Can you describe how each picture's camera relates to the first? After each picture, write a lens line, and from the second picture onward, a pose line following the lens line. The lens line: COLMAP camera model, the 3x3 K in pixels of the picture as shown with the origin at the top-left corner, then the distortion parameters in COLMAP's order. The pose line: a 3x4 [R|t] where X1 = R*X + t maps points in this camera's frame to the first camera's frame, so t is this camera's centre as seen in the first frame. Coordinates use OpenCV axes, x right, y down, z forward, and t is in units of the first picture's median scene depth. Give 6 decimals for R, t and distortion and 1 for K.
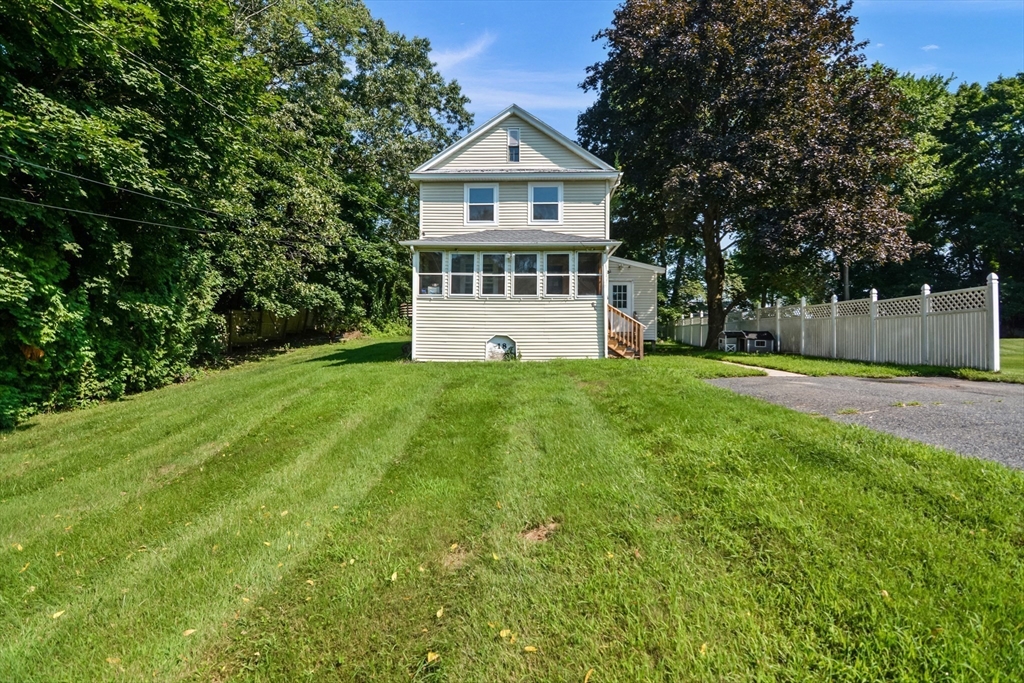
lens RADIAL K [[519.3, 0, 502.9], [0, 519.3, 327.0], [0, 0, 1]] dist [-0.004193, -0.002864]
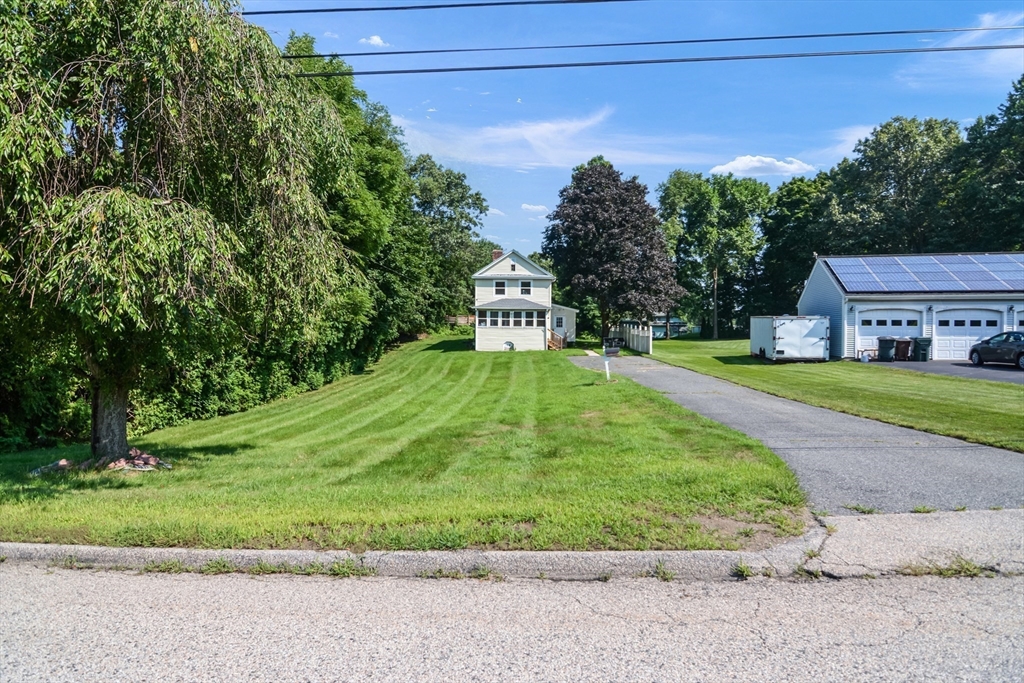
lens RADIAL K [[519.3, 0, 508.0], [0, 519.3, 339.6], [0, 0, 1]] dist [-0.004193, -0.002864]
pose [[0.999826, -0.000042, 0.018663, -0.051017], [-0.000797, 0.998990, 0.044930, -0.103365], [-0.018646, -0.044937, 0.998816, -1.534626]]
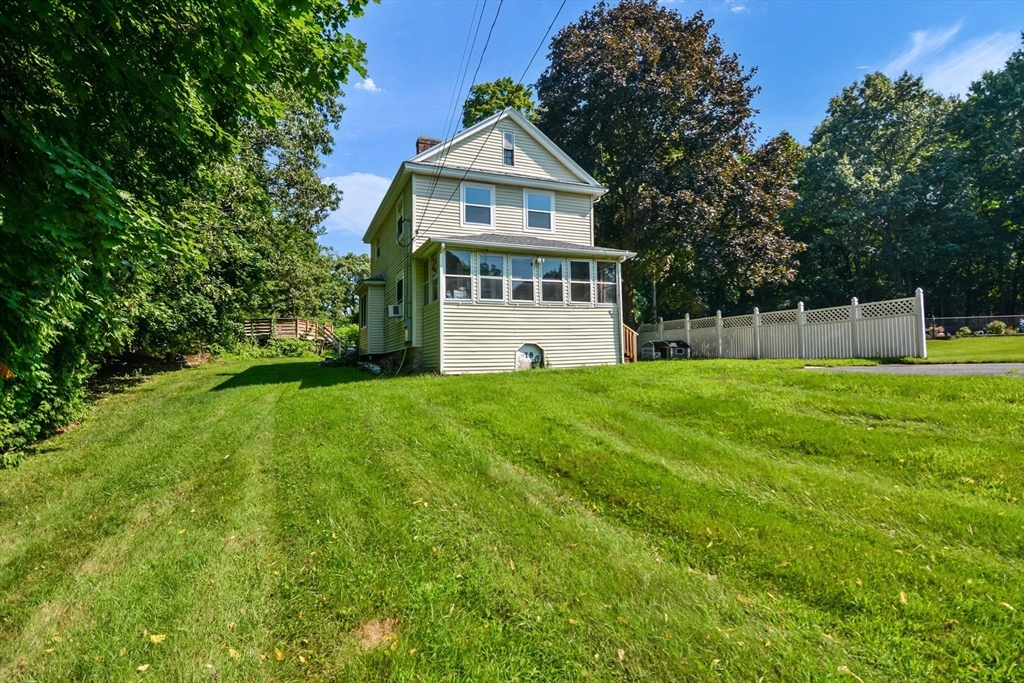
lens RADIAL K [[519.3, 0, 515.5], [0, 519.3, 337.6], [0, 0, 1]] dist [-0.004193, -0.002864]
pose [[0.894927, -0.009469, 0.446111, -0.407116], [0.021859, 0.999505, -0.022635, 0.023564], [-0.445676, 0.030008, 0.894691, 0.145375]]
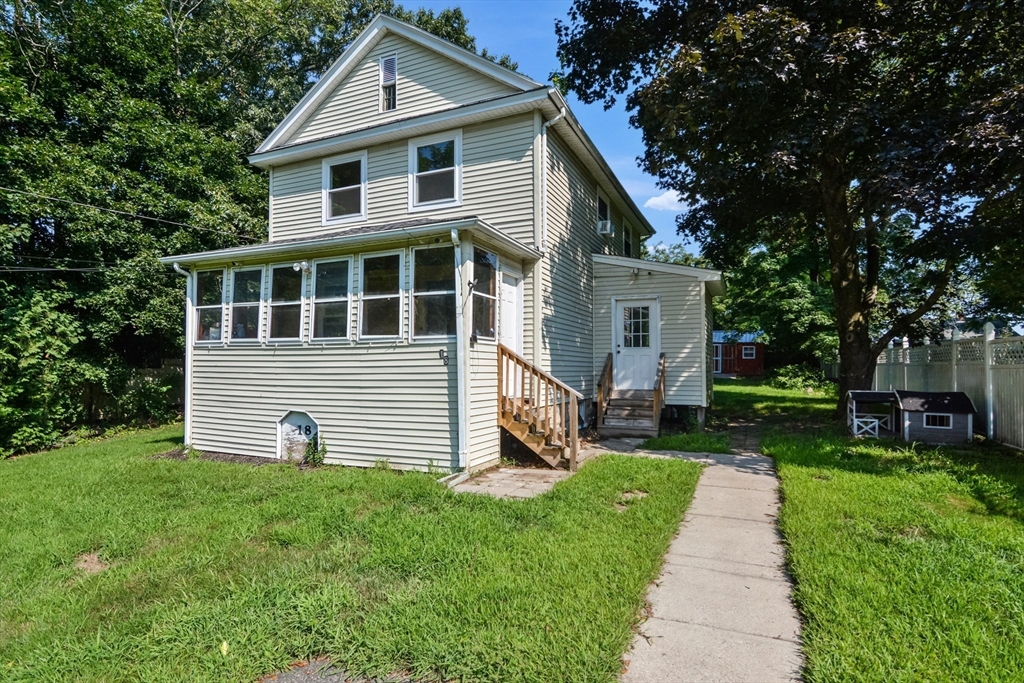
lens RADIAL K [[519.3, 0, 507.7], [0, 519.3, 344.1], [0, 0, 1]] dist [-0.004193, -0.002864]
pose [[0.930622, -0.024533, -0.365159, 0.364132], [0.016598, 0.999553, -0.024854, -0.034942], [0.365605, 0.017068, 0.930613, 0.512310]]
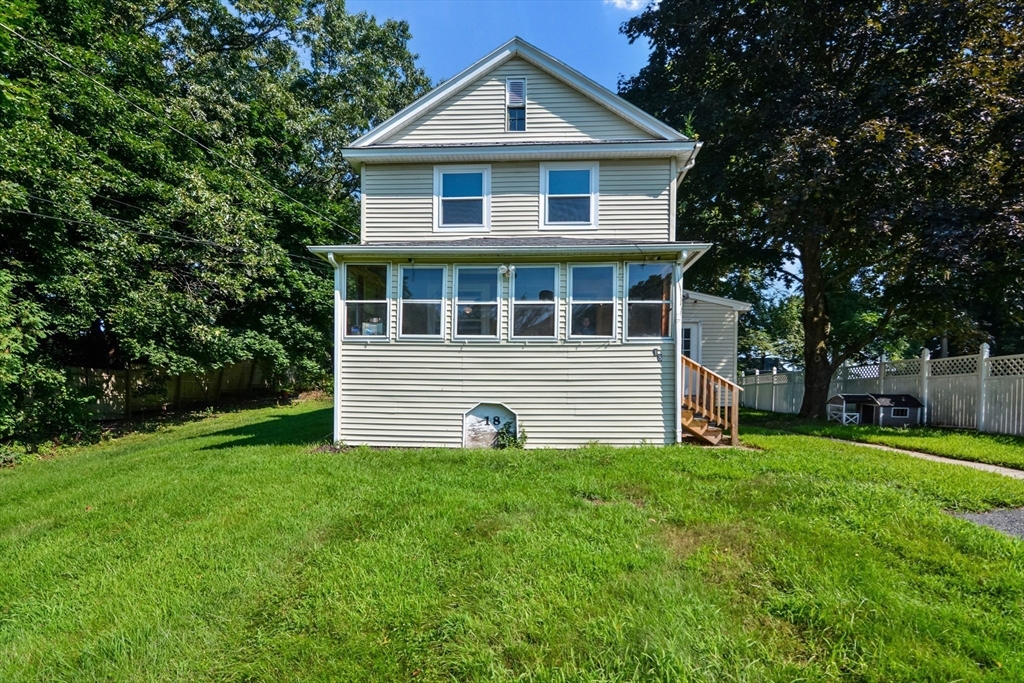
lens RADIAL K [[519.3, 0, 479.6], [0, 519.3, 396.6], [0, 0, 1]] dist [-0.004193, -0.002864]
pose [[0.999123, 0.004310, -0.041644, 0.005825], [-0.003557, 0.999829, 0.018139, -0.003052], [0.041715, -0.017975, 0.998968, 0.361990]]
